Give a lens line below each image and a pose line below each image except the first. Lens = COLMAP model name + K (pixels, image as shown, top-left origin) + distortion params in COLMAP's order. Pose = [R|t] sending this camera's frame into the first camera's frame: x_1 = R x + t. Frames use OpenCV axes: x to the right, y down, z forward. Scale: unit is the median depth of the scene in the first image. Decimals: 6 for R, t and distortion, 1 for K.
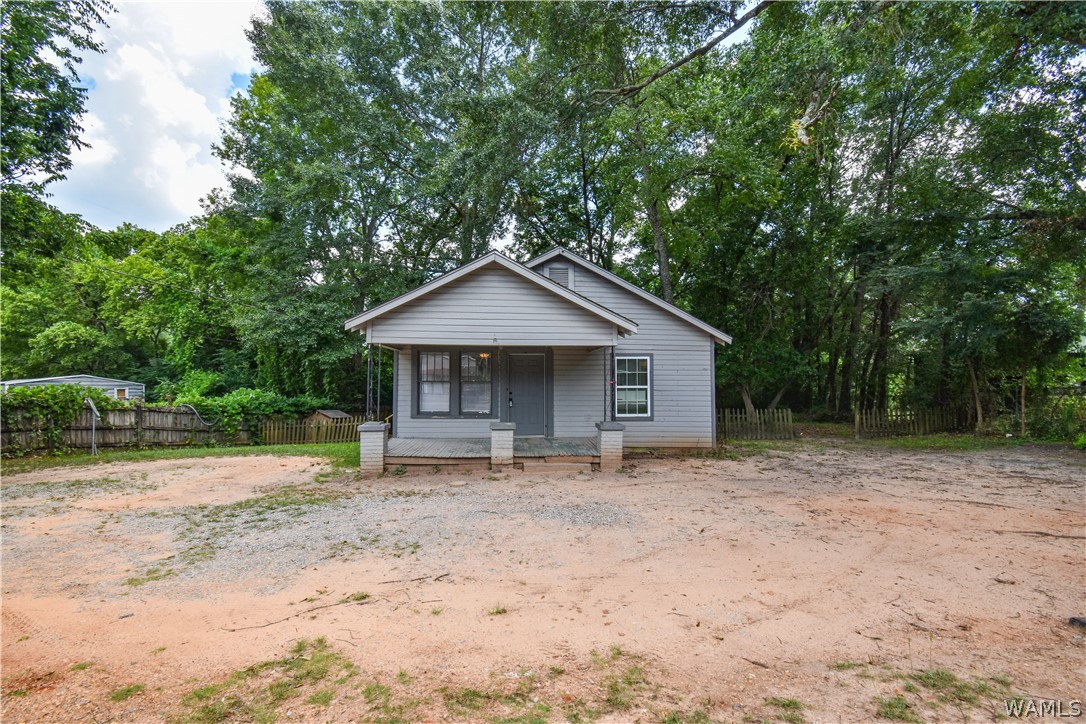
lens RADIAL K [[486.0, 0, 544.0], [0, 486.0, 360.9], [0, 0, 1]] dist [0.018130, -0.026244]
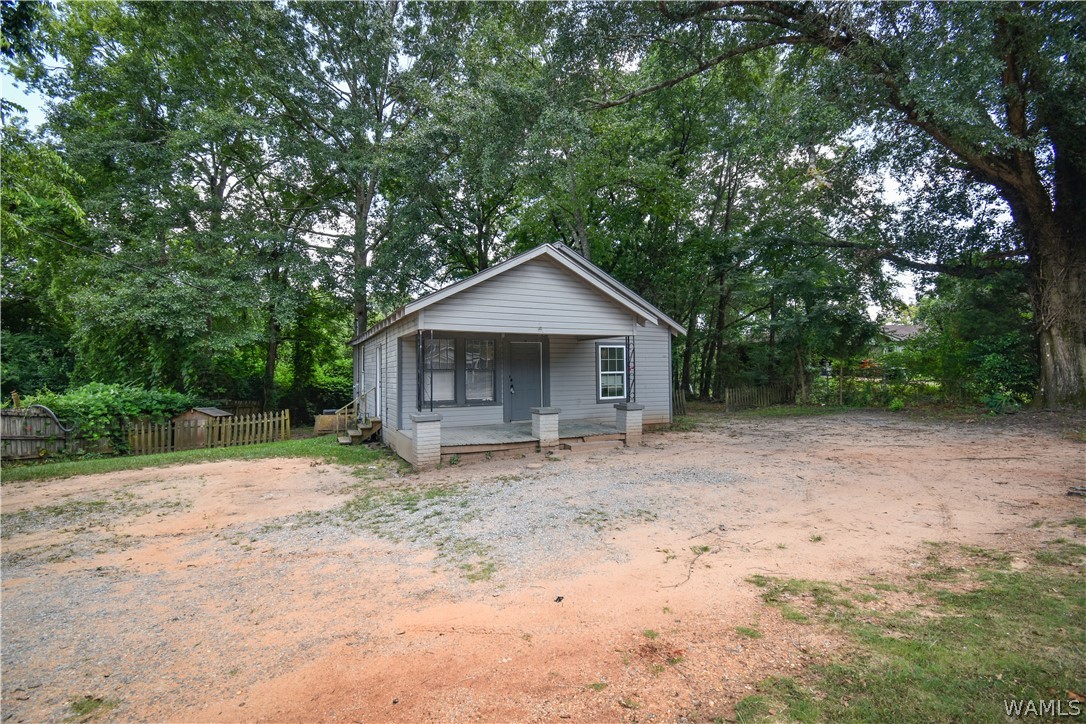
lens RADIAL K [[486.0, 0, 544.0], [0, 486.0, 360.9], [0, 0, 1]] dist [0.018130, -0.026244]
pose [[0.925100, -0.004962, 0.379692, -0.494555], [-0.003476, 0.999762, 0.021535, 0.004254], [-0.379708, -0.021242, 0.924862, 0.030938]]
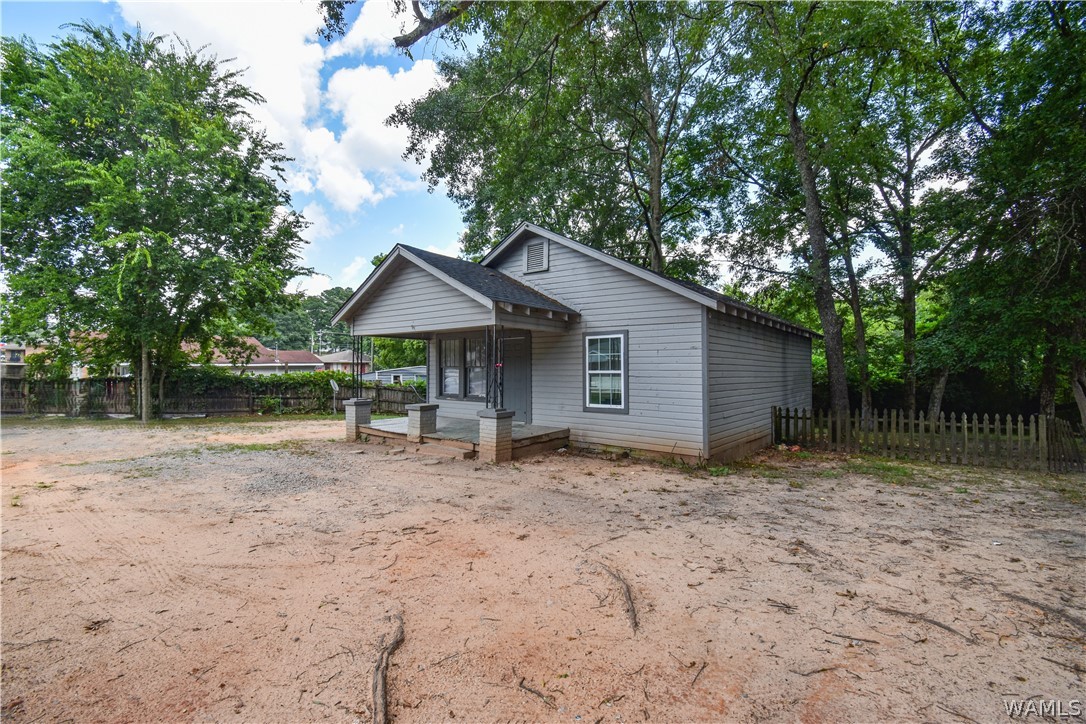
lens RADIAL K [[486.0, 0, 544.0], [0, 486.0, 360.9], [0, 0, 1]] dist [0.018130, -0.026244]
pose [[0.726140, -0.015189, -0.687379, 0.858618], [0.026823, 0.999621, 0.006246, 0.034065], [0.687024, -0.022973, 0.726272, 0.417279]]
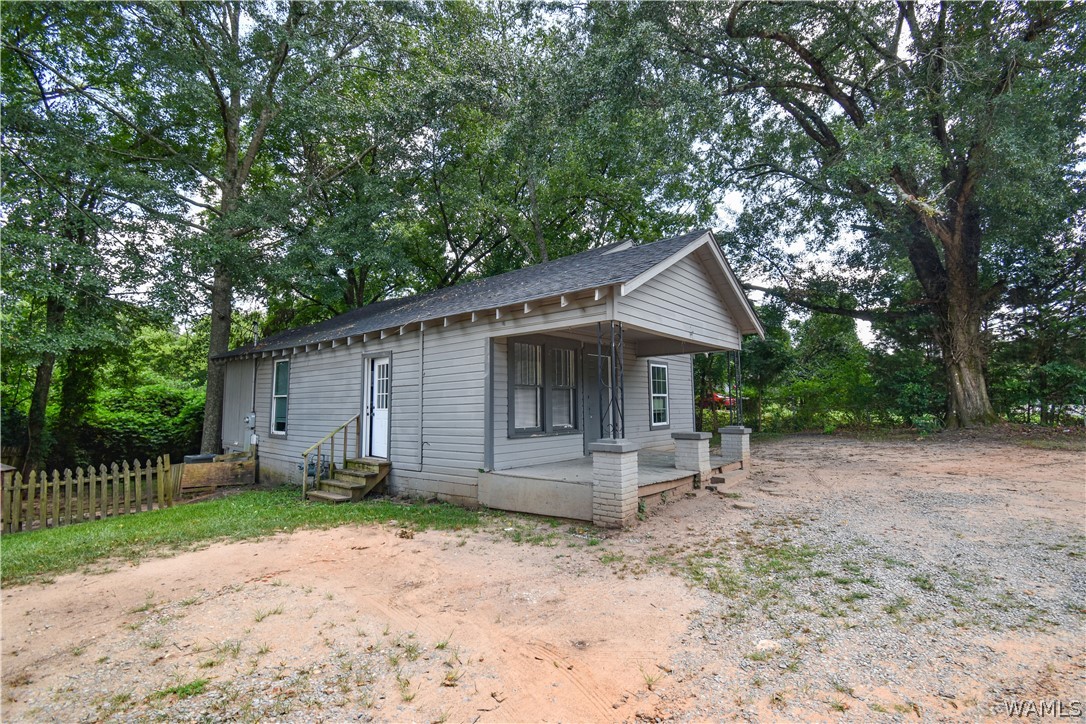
lens RADIAL K [[499.1, 0, 543.0], [0, 499.1, 362.0], [0, 0, 1]] dist [0.018642, -0.029773]
pose [[0.686714, 0.053471, 0.724959, -0.914227], [-0.016459, 0.998179, -0.058032, 0.062116], [-0.726742, 0.027919, 0.686343, 0.600662]]
